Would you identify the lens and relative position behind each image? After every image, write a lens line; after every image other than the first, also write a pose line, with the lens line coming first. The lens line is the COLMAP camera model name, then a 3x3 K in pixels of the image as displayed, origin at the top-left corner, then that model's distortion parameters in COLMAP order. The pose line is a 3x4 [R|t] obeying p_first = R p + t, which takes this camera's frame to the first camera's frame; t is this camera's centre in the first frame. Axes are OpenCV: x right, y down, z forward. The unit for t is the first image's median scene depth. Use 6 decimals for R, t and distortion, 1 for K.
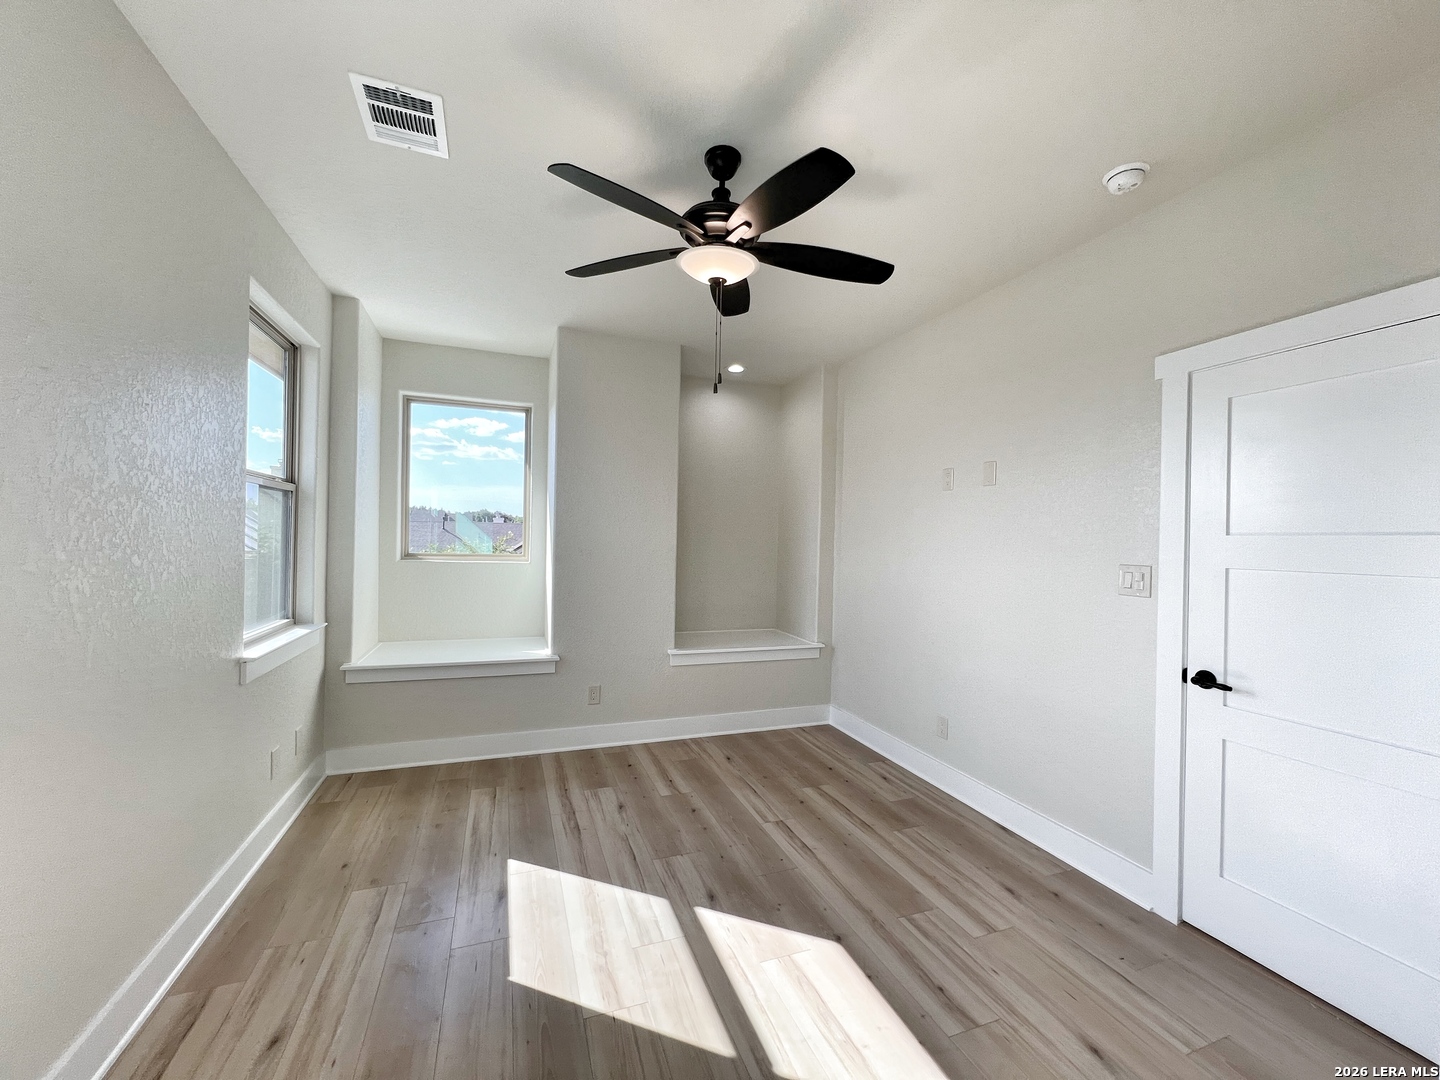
lens RADIAL K [[577.4, 0, 718.1], [0, 577.4, 539.9], [0, 0, 1]] dist [-0.002070, 0.000599]
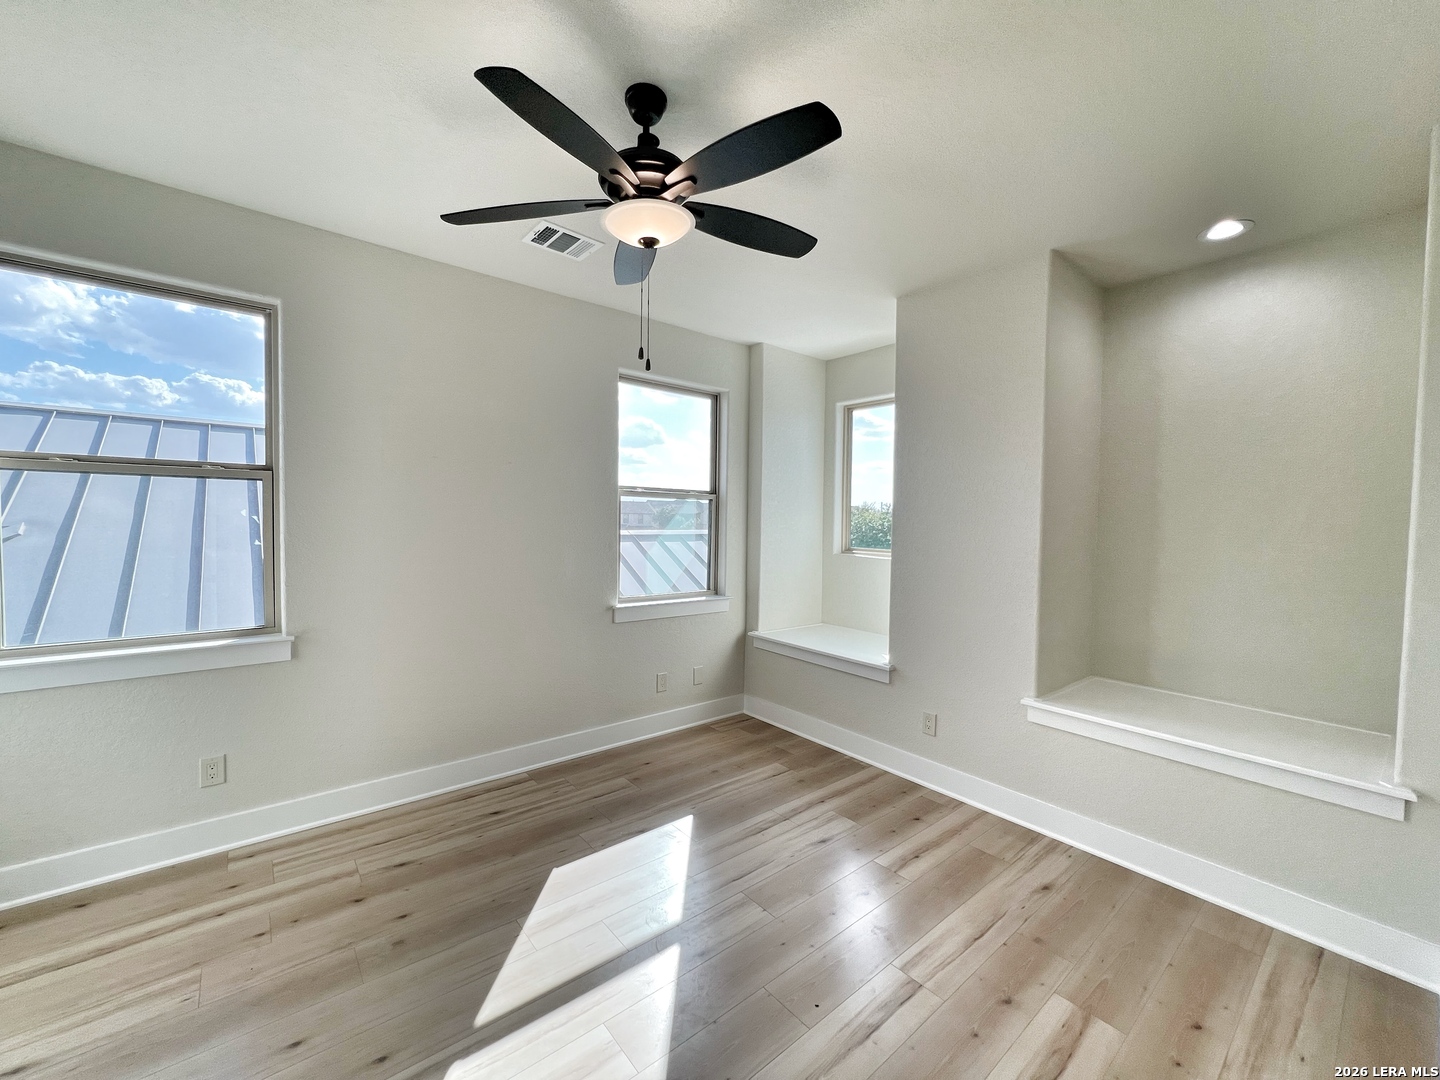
lens RADIAL K [[577.4, 0, 718.1], [0, 577.4, 539.9], [0, 0, 1]] dist [-0.002070, 0.000599]
pose [[0.332746, 0.018213, -0.942841, 0.663735], [-0.014160, 0.999797, 0.014316, -0.006598], [0.942910, 0.008587, 0.332937, 0.615740]]
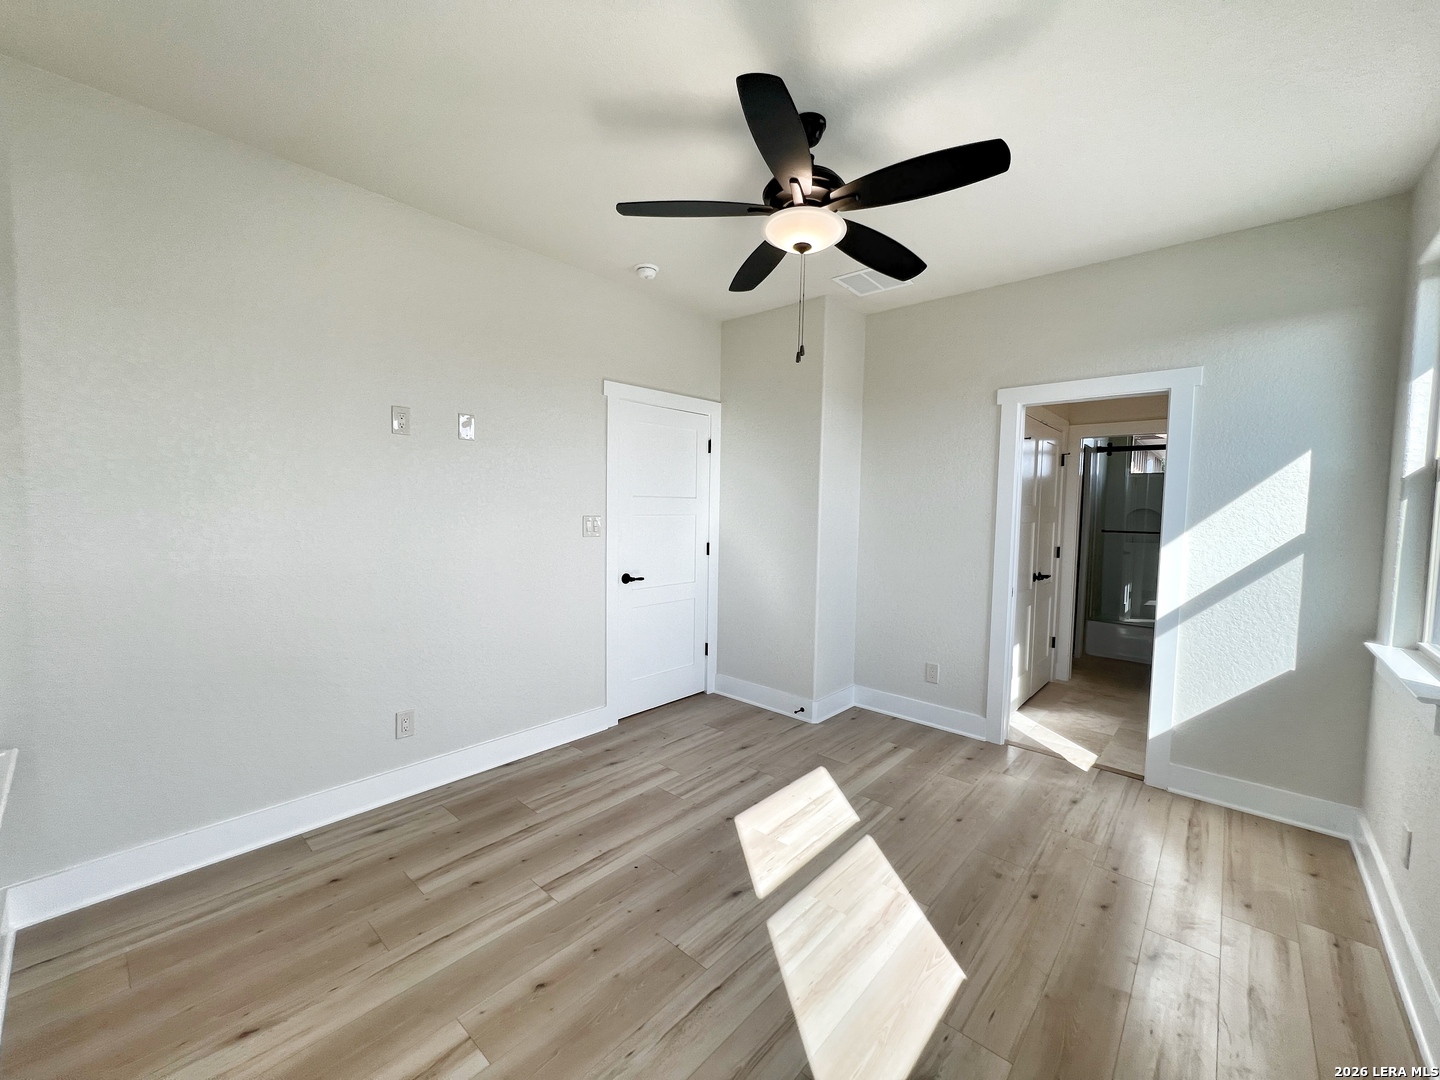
lens RADIAL K [[577.4, 0, 718.1], [0, 577.4, 539.9], [0, 0, 1]] dist [-0.002070, 0.000599]
pose [[-0.465680, -0.081898, 0.881155, -0.645032], [-0.025003, 0.996529, 0.079408, -0.017843], [-0.884600, 0.014947, -0.466112, 1.215478]]
